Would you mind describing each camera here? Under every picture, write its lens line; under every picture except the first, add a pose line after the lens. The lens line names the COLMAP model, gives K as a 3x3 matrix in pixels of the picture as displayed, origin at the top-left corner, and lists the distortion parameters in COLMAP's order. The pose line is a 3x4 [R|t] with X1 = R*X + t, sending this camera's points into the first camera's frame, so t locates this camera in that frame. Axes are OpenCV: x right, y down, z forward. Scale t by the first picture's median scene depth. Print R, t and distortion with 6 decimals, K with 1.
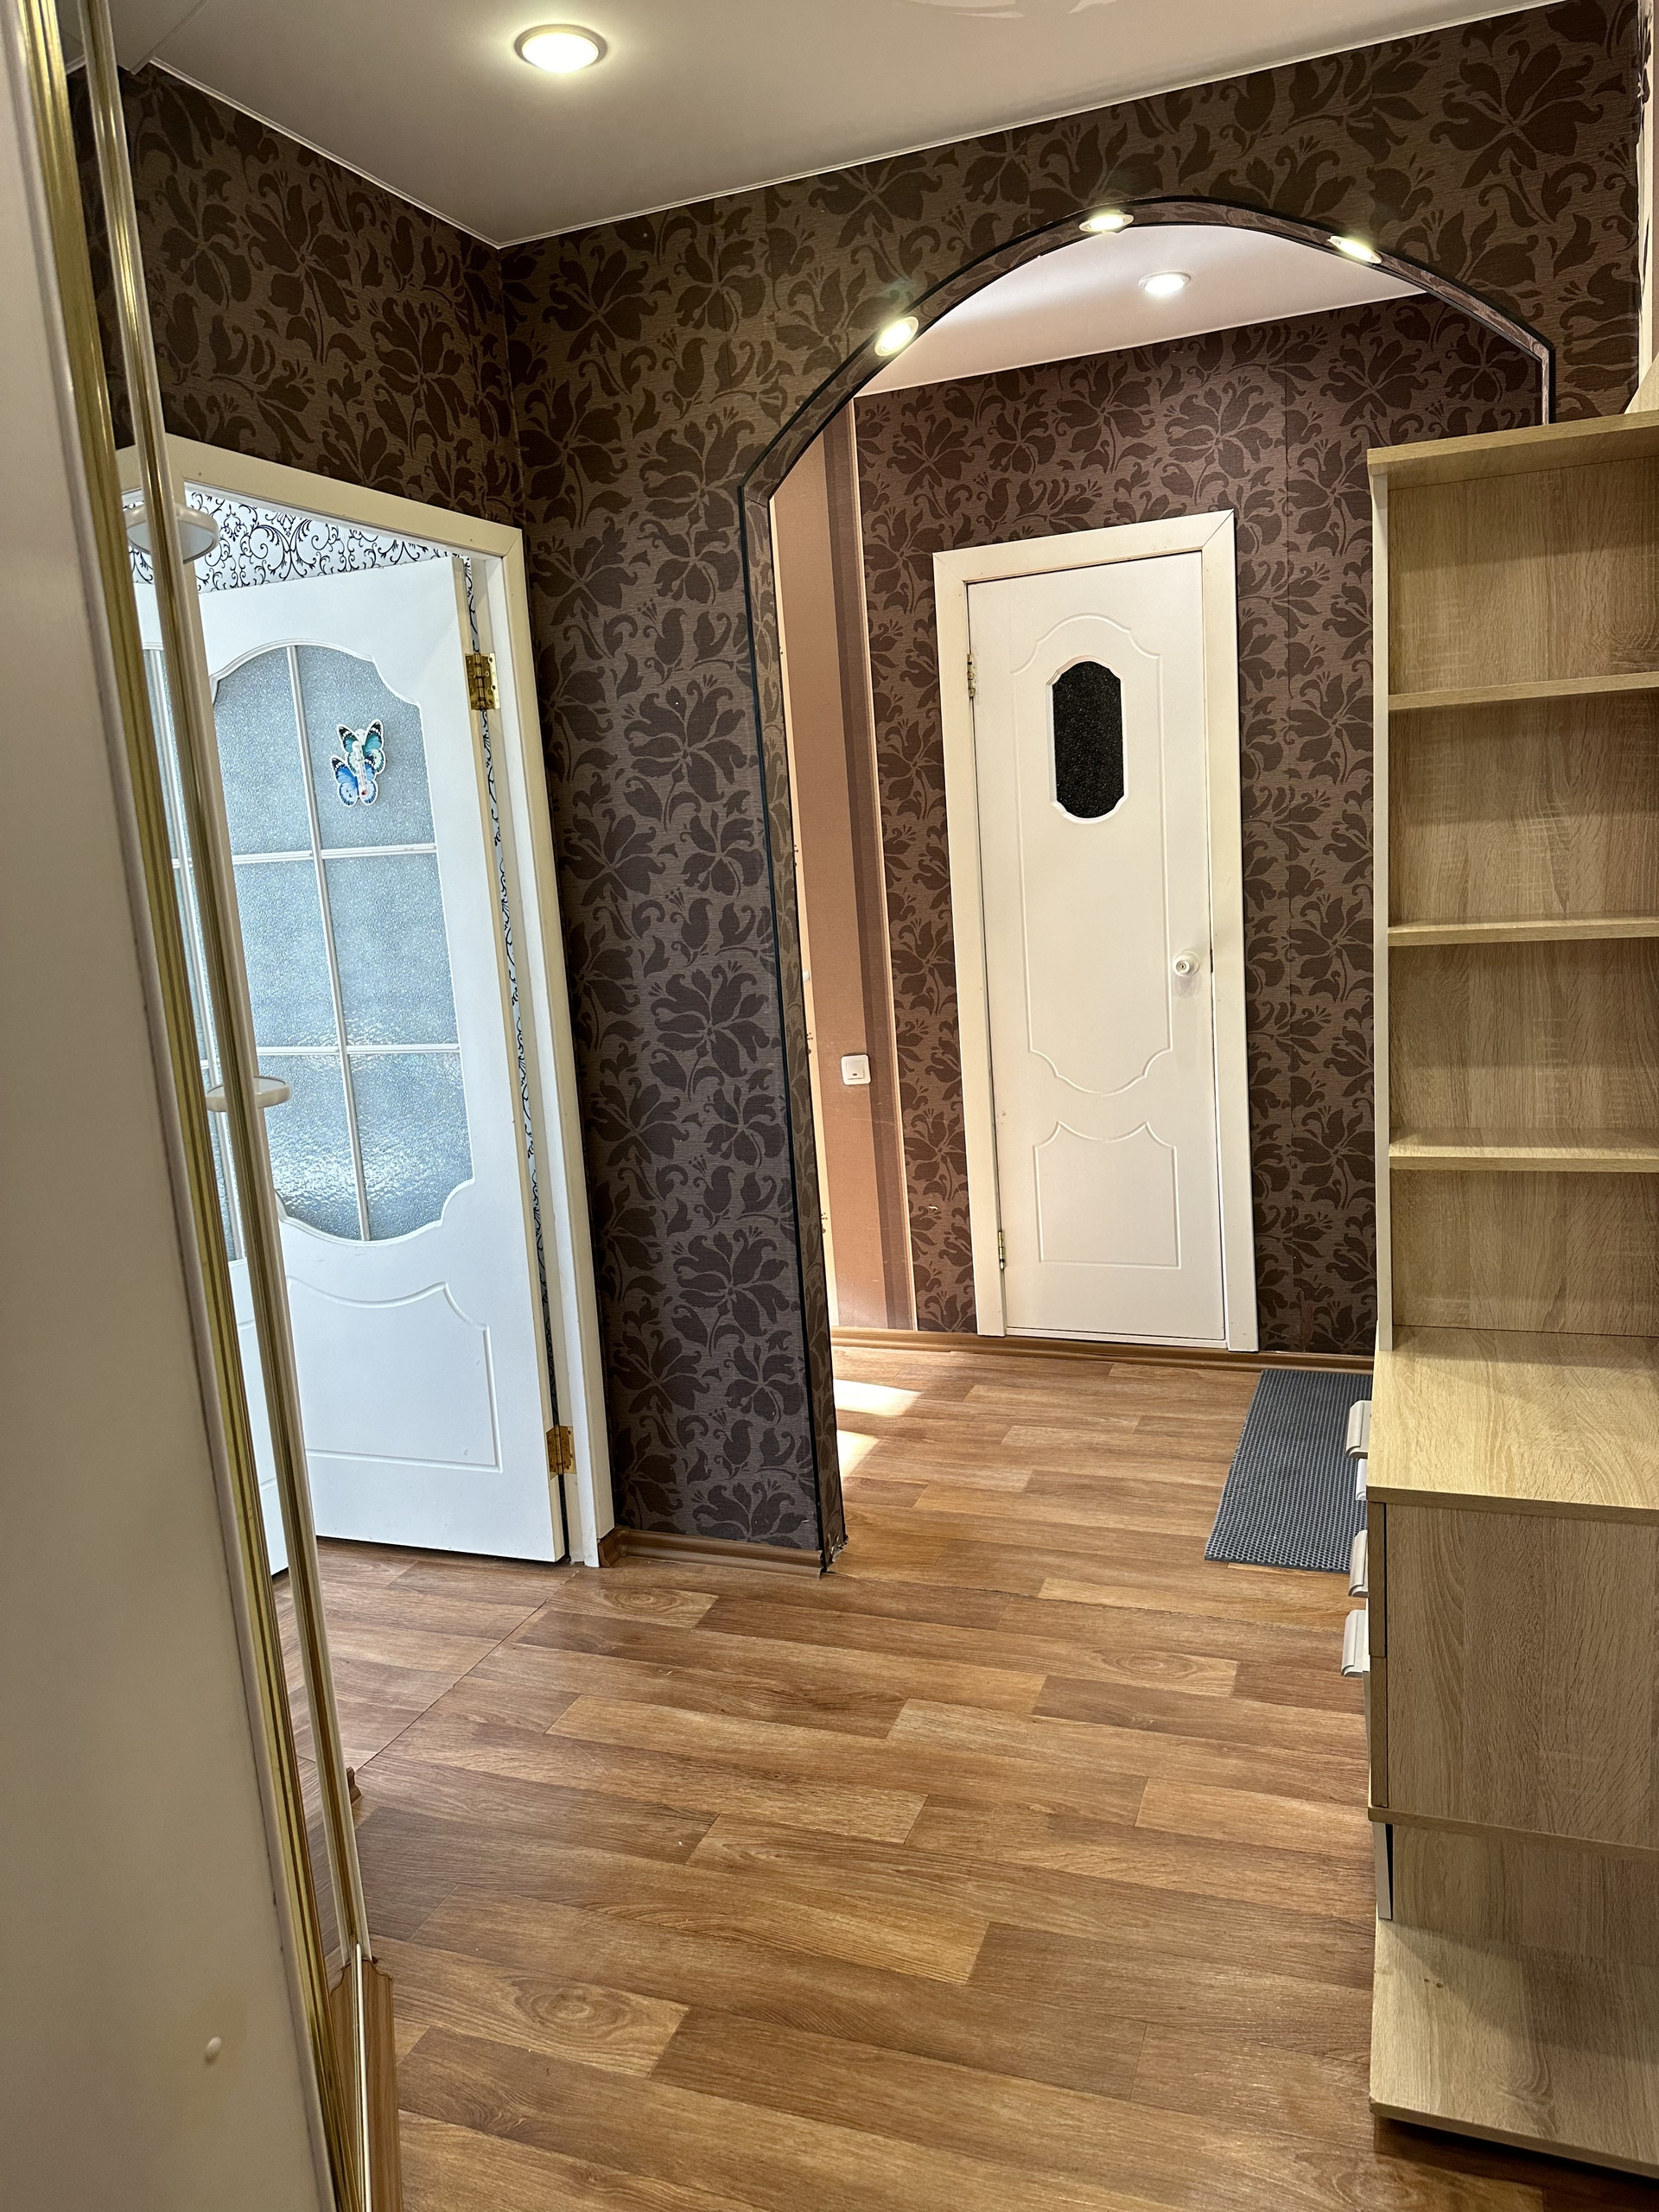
lens RADIAL K [[1528.2, 0, 833.4], [0, 1528.2, 1101.1], [0, 0, 1]] dist [0.168186, -0.342261]
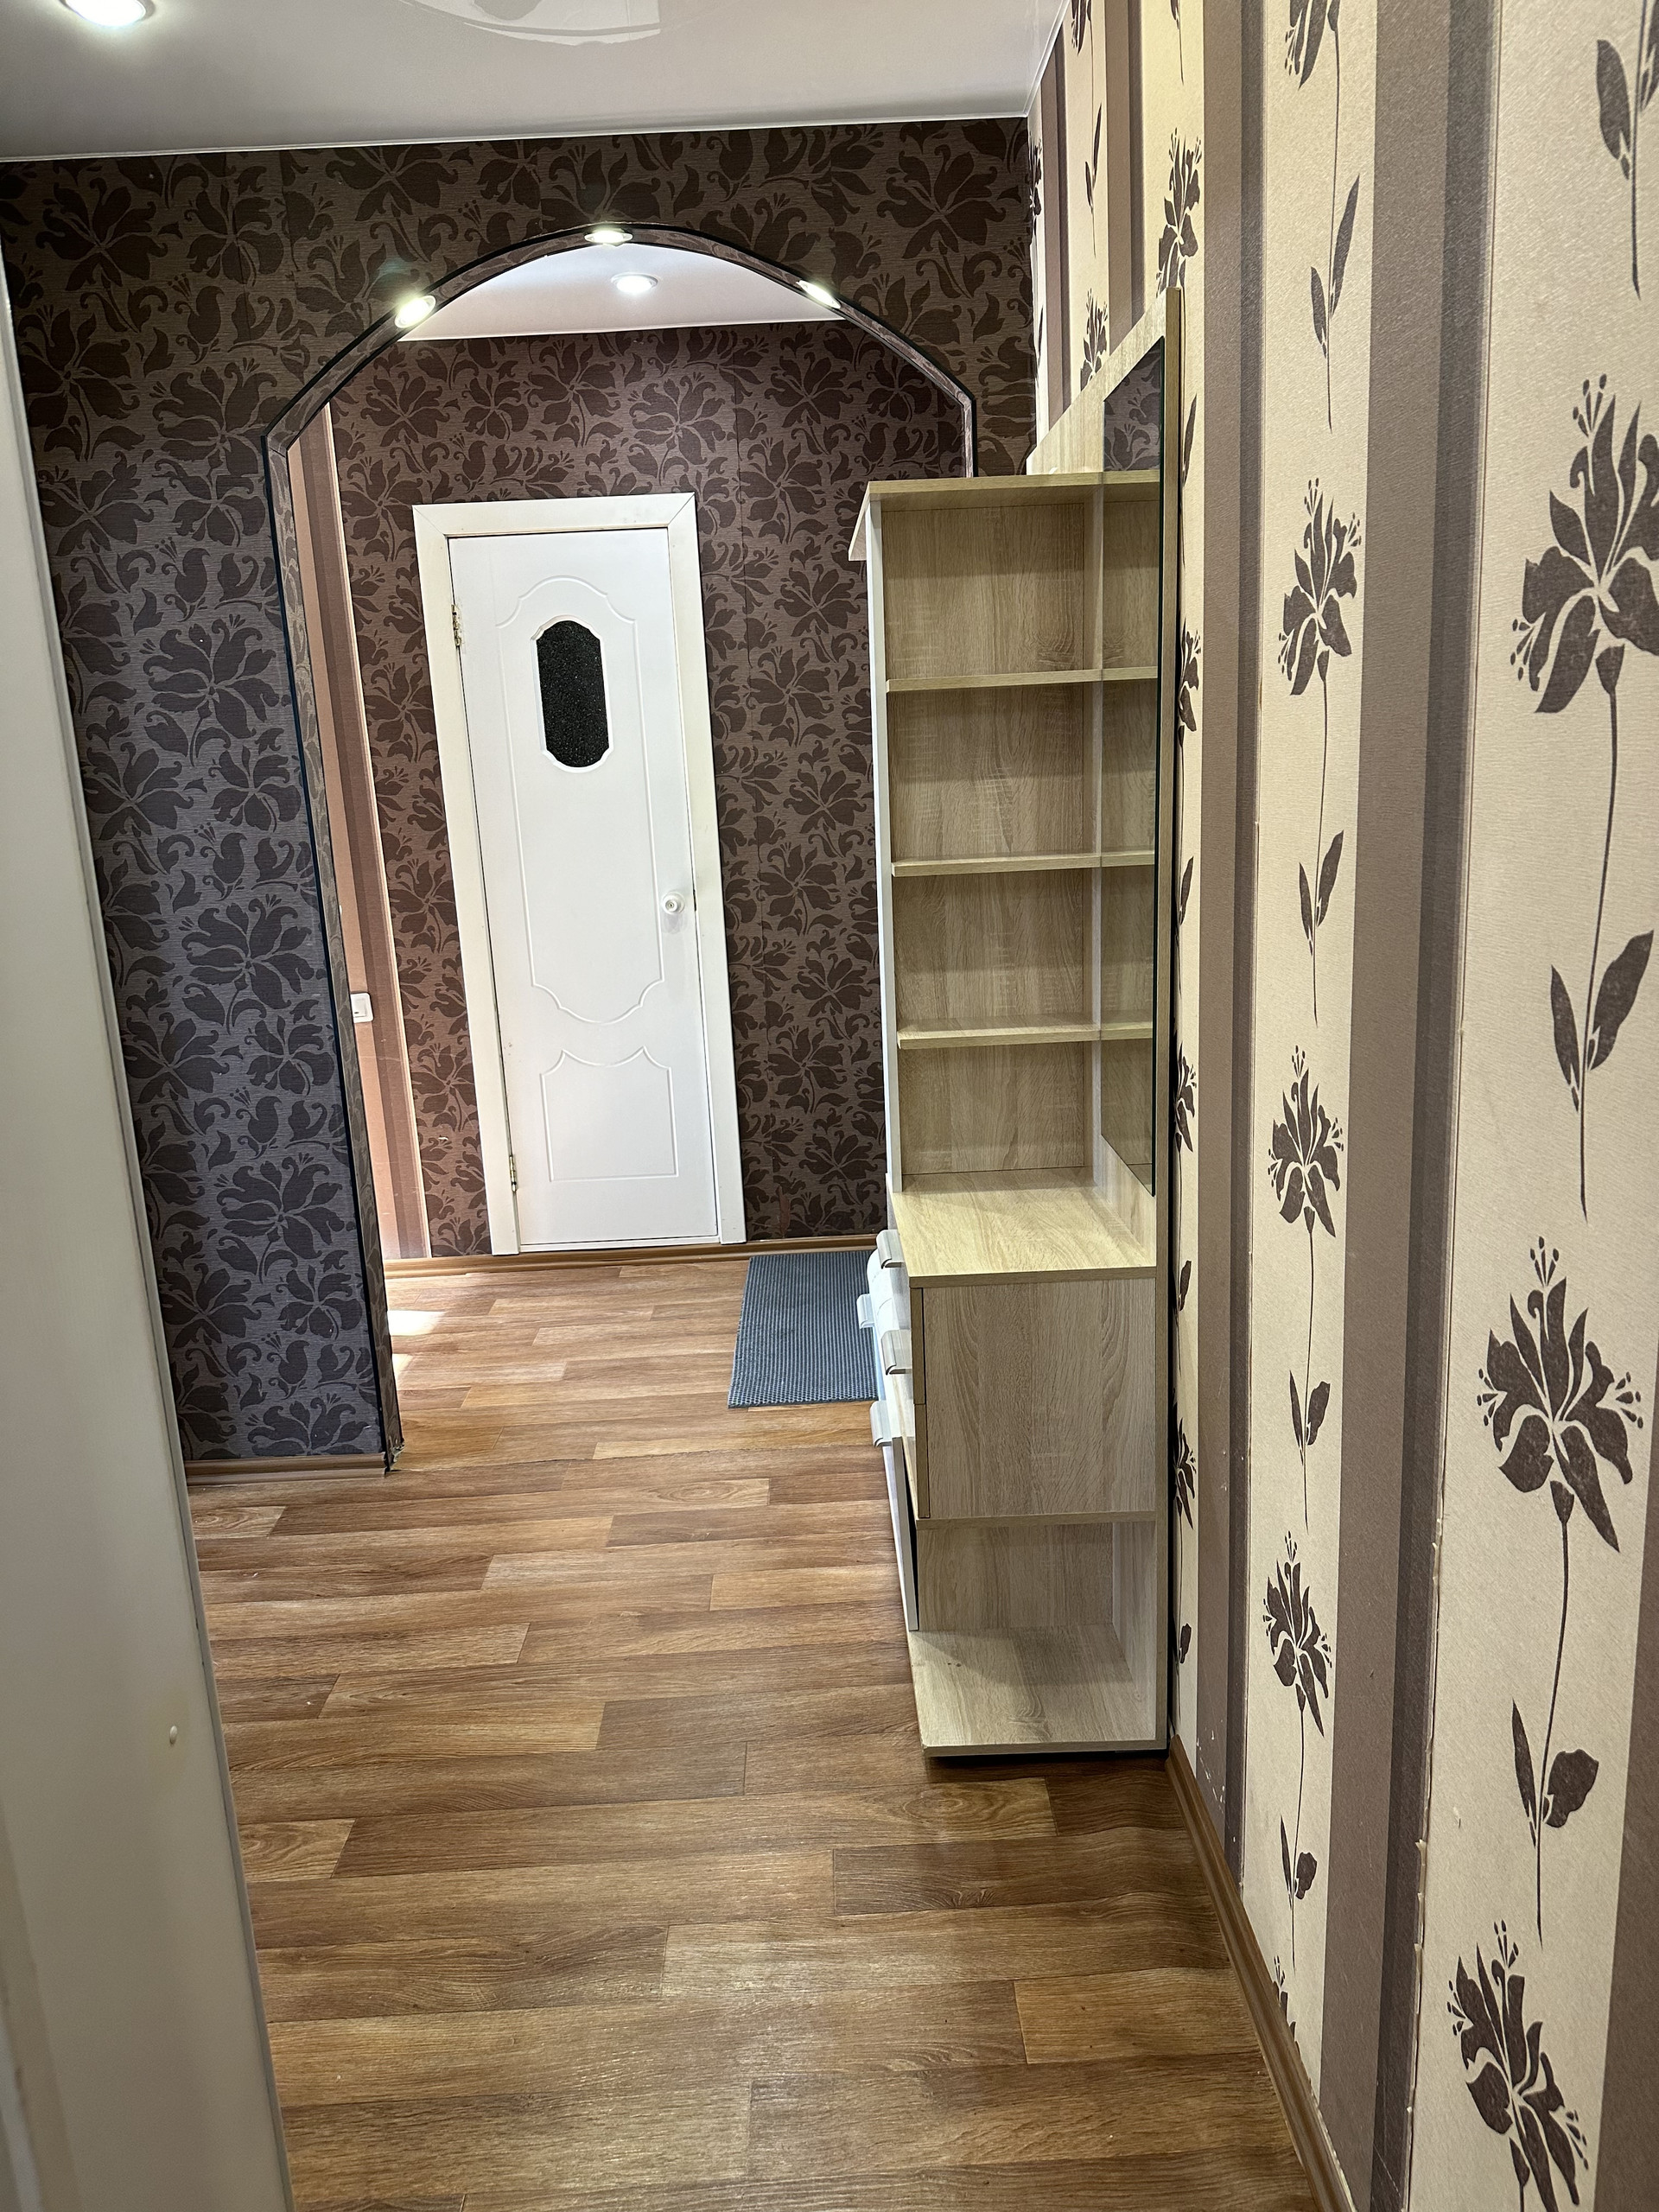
lens RADIAL K [[1530.0, 0, 824.2], [0, 1530.0, 1110.7], [0, 0, 1]] dist [0.163202, -0.339815]
pose [[0.931346, -0.054797, 0.359988, -0.099240], [0.041751, 0.998162, 0.043923, 0.021498], [-0.361733, -0.025878, 0.931922, -0.104137]]
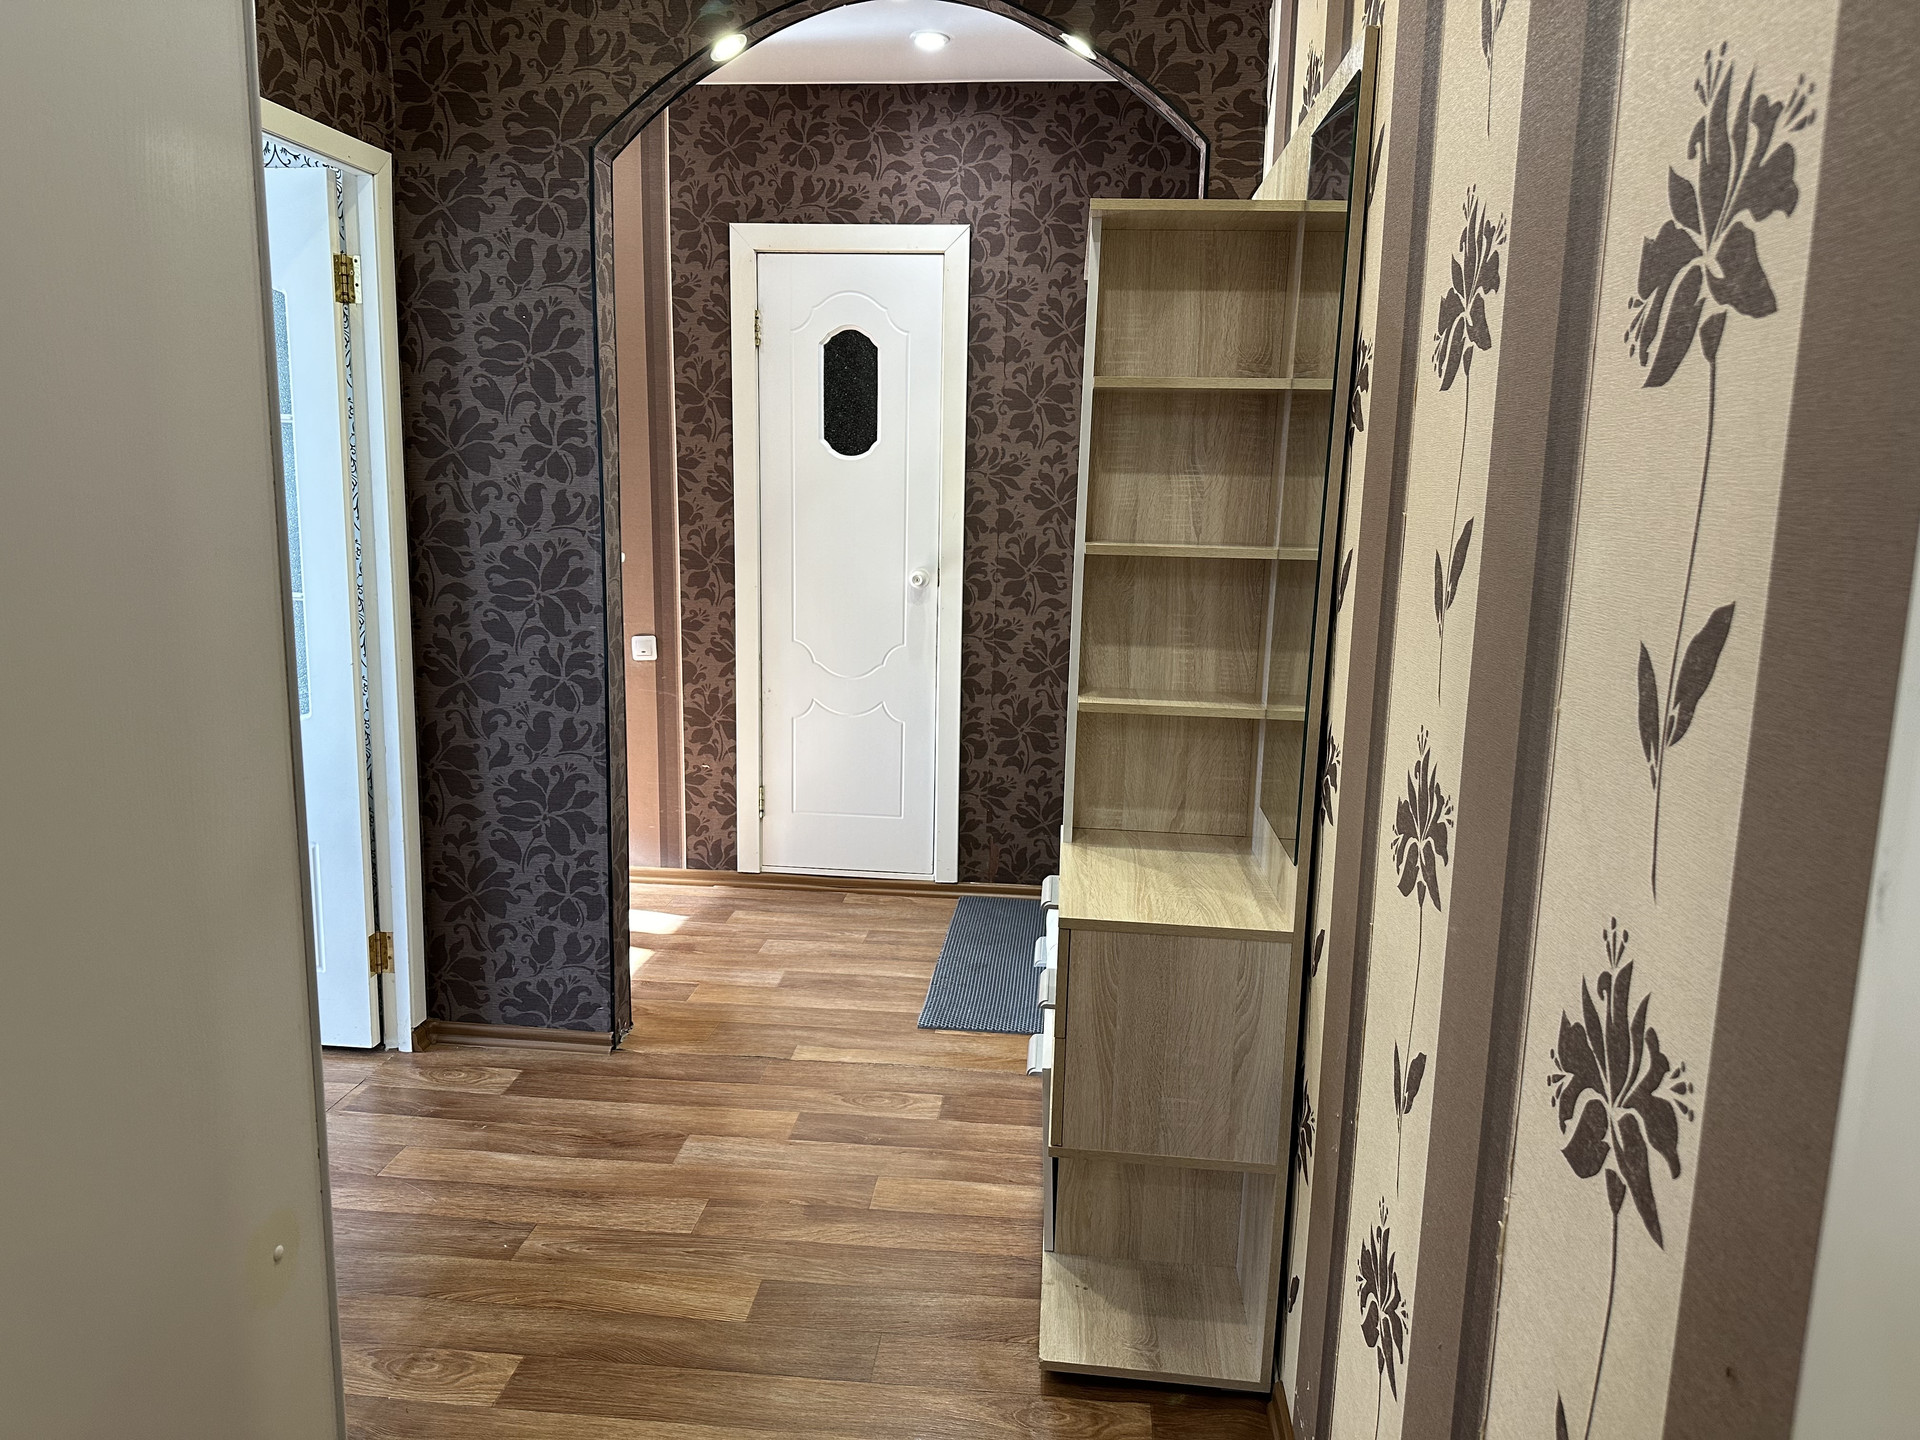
lens RADIAL K [[1328.1, 0, 942.8], [0, 1328.1, 722.7], [0, 0, 1]] dist [0.163202, -0.339815]
pose [[0.962730, 0.044246, 0.266820, -0.051789], [-0.046473, 0.998918, 0.002031, 0.034426], [-0.266441, -0.014355, 0.963744, -0.085345]]
